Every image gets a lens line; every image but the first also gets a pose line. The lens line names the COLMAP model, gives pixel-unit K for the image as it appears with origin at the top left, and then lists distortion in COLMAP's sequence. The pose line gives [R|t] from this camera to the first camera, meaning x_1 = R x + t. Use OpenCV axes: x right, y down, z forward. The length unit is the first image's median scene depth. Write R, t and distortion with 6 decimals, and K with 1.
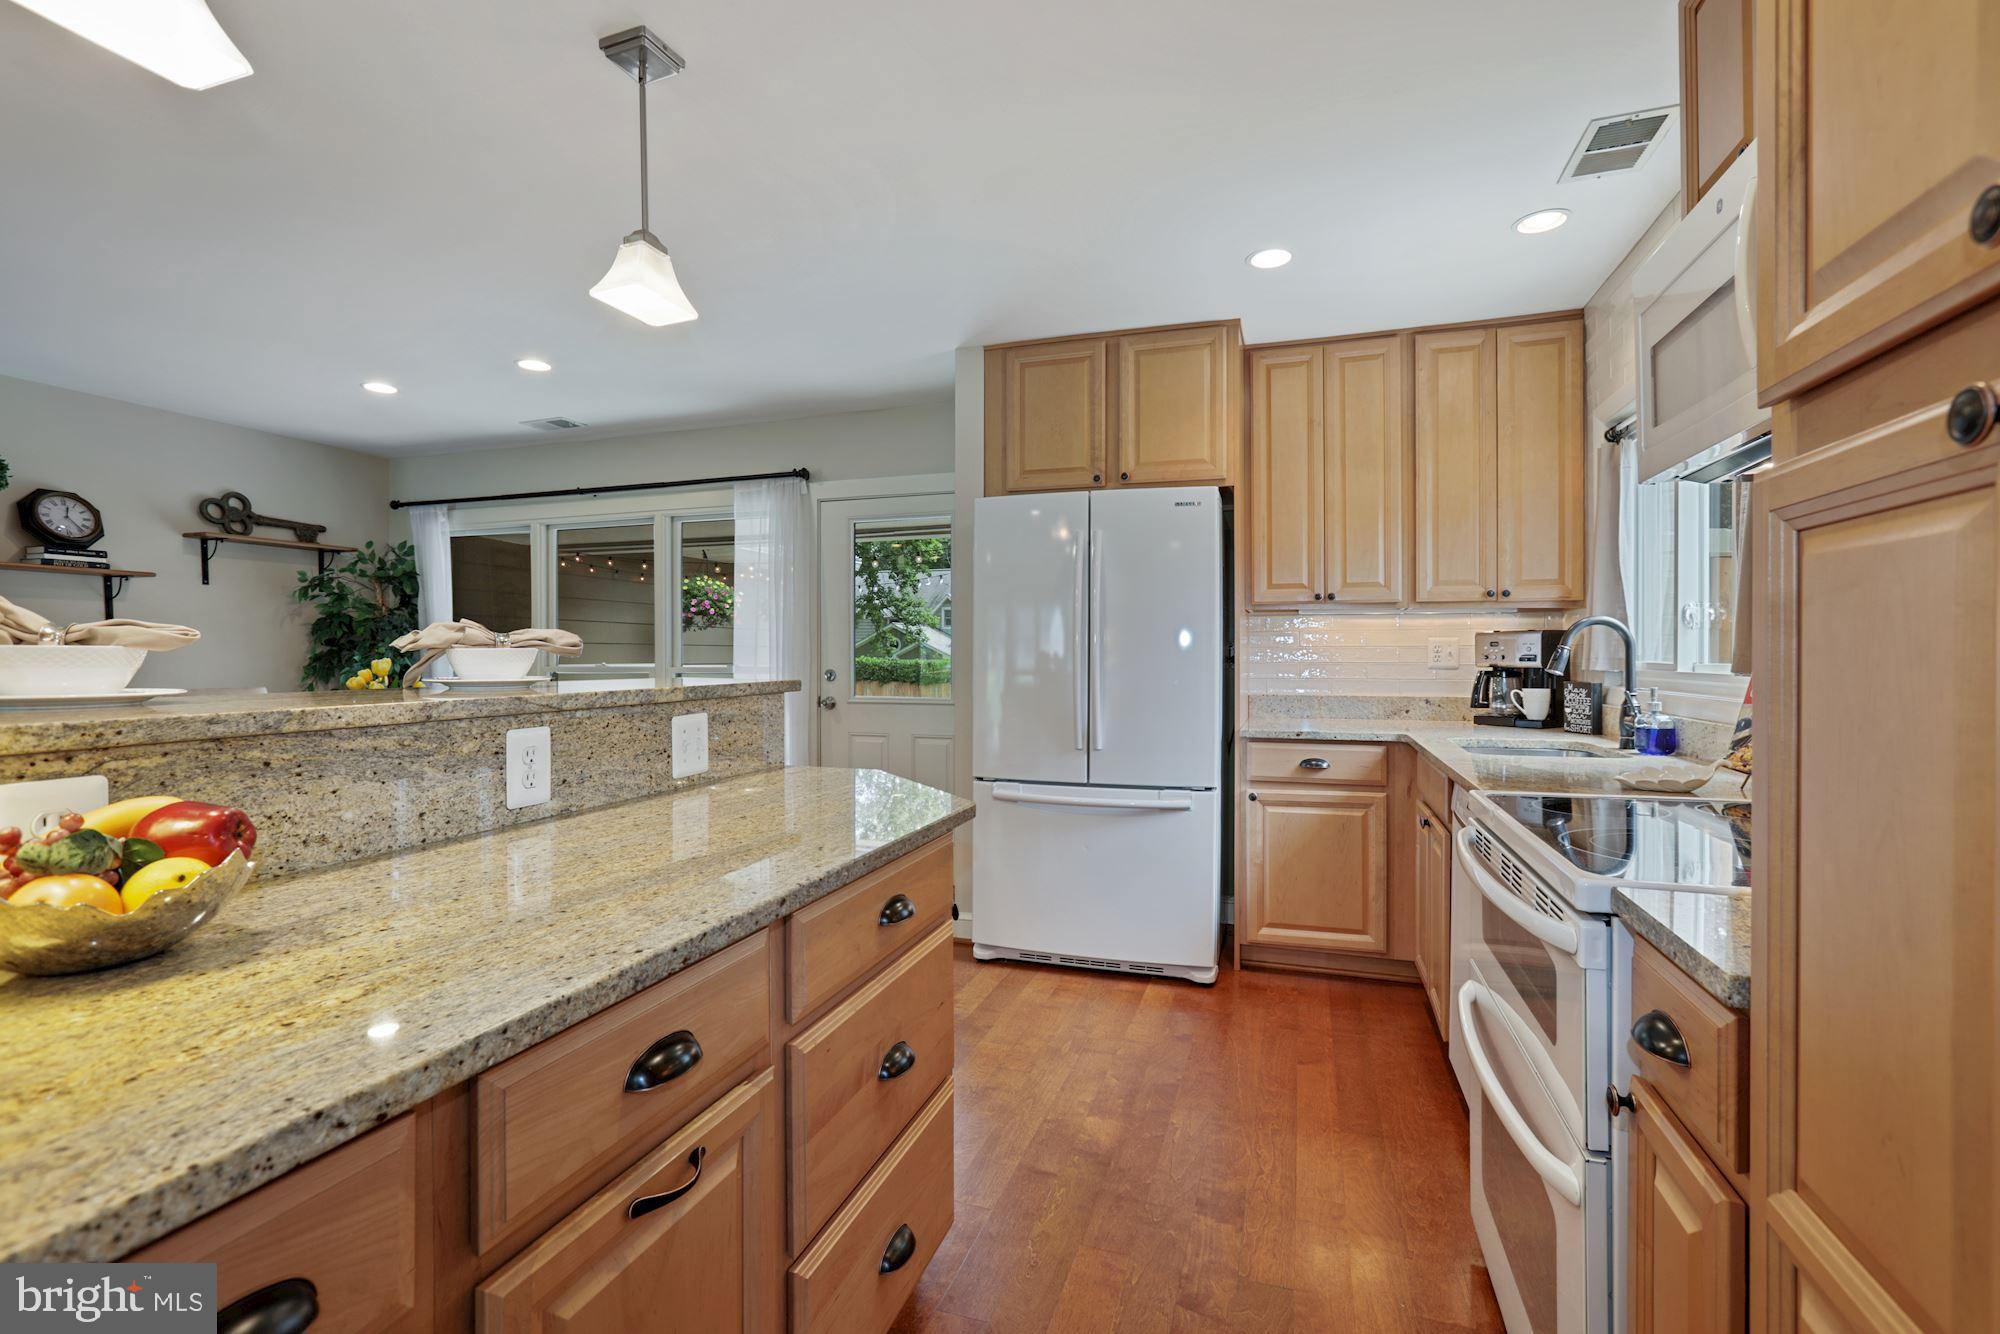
lens RADIAL K [[895.4, 0, 1012.7], [0, 895.4, 654.1], [0, 0, 1]] dist [-0.026780, 0.011154]
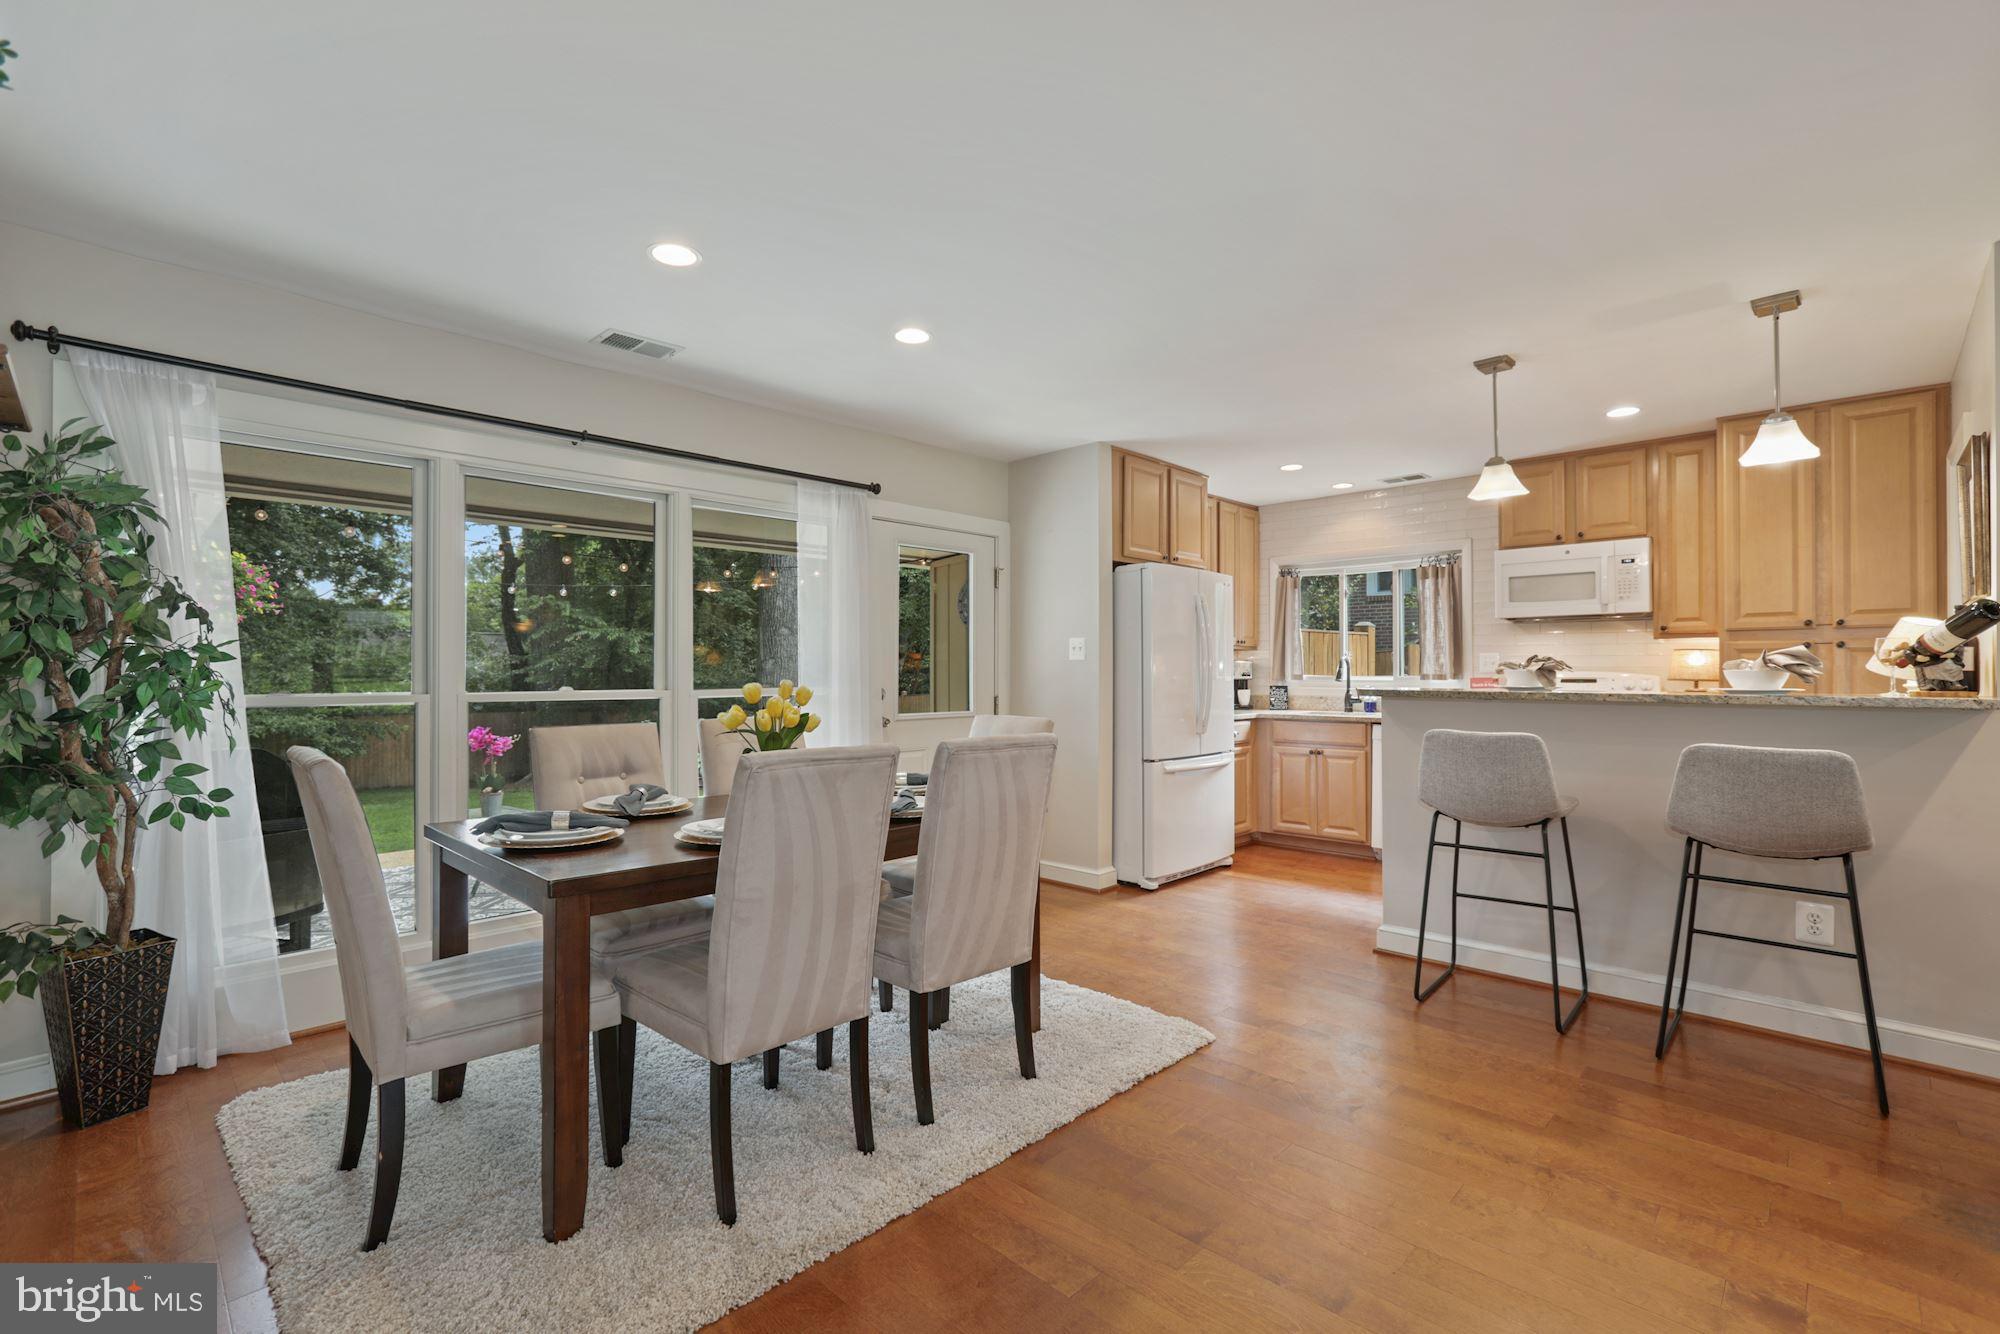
lens RADIAL K [[895.4, 0, 983.8], [0, 895.4, 661.6], [0, 0, 1]] dist [-0.026780, 0.011154]
pose [[0.442838, 0.011330, 0.896530, -1.091050], [-0.002036, 0.999930, -0.011631, -0.000599], [-0.896599, 0.003325, 0.442830, 0.469224]]
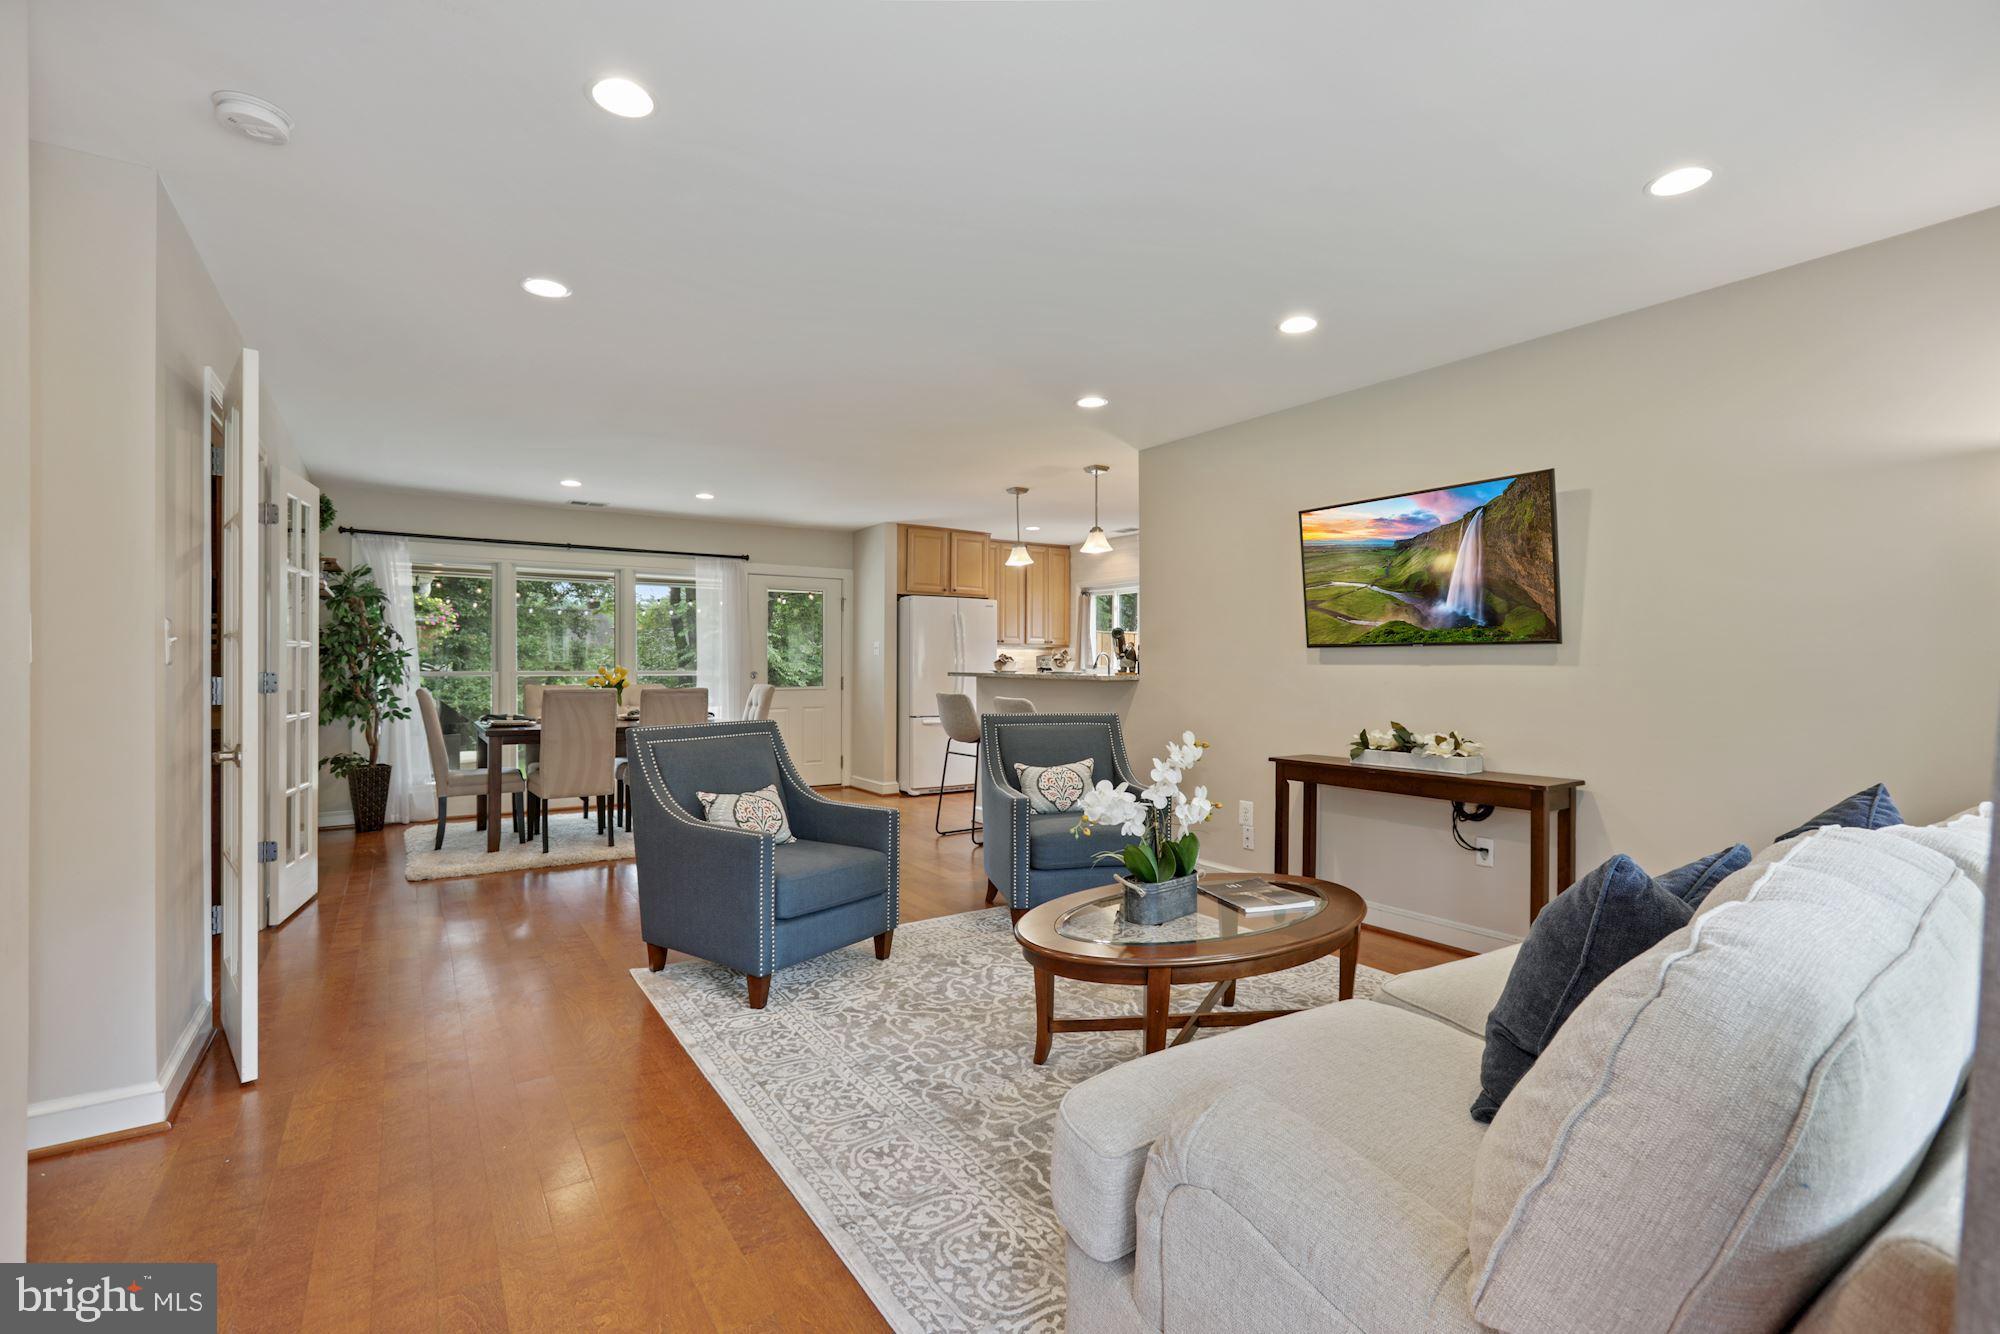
lens RADIAL K [[895.4, 0, 973.5], [0, 895.4, 658.8], [0, 0, 1]] dist [-0.026780, 0.011154]
pose [[0.629049, 0.007260, 0.777332, -1.335201], [-0.004231, 0.999974, -0.005916, 0.001795], [-0.777354, 0.000432, 0.629063, -0.442784]]
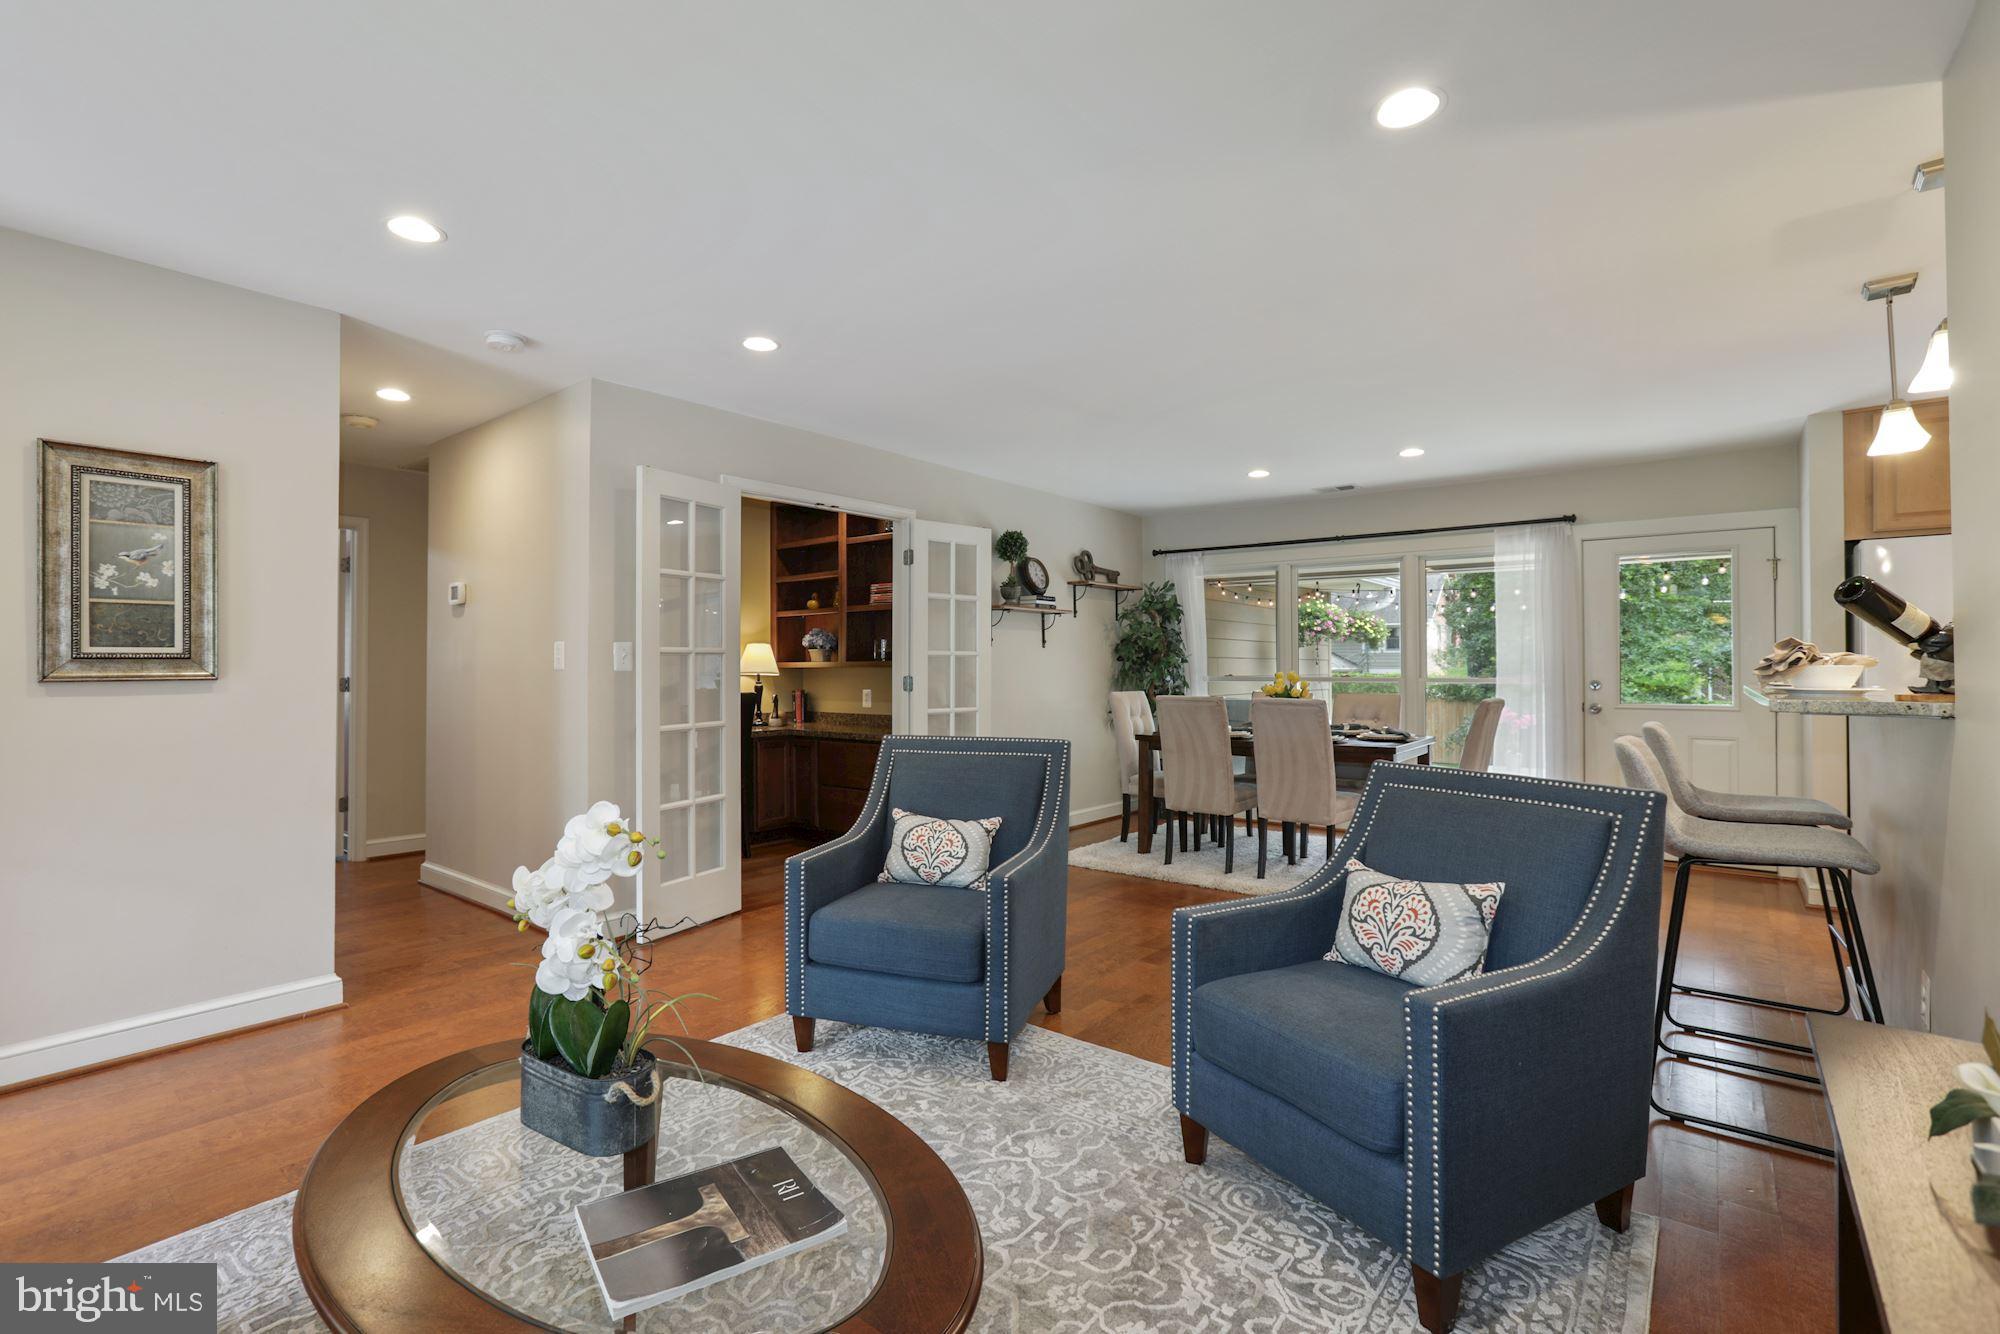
lens RADIAL K [[895.4, 0, 1006.0], [0, 895.4, 661.5], [0, 0, 1]] dist [-0.026780, 0.011154]
pose [[0.939116, -0.000751, -0.343599, -0.558289], [-0.000695, 0.999991, -0.004083, -0.001079], [0.343599, 0.004073, 0.939107, -0.416413]]
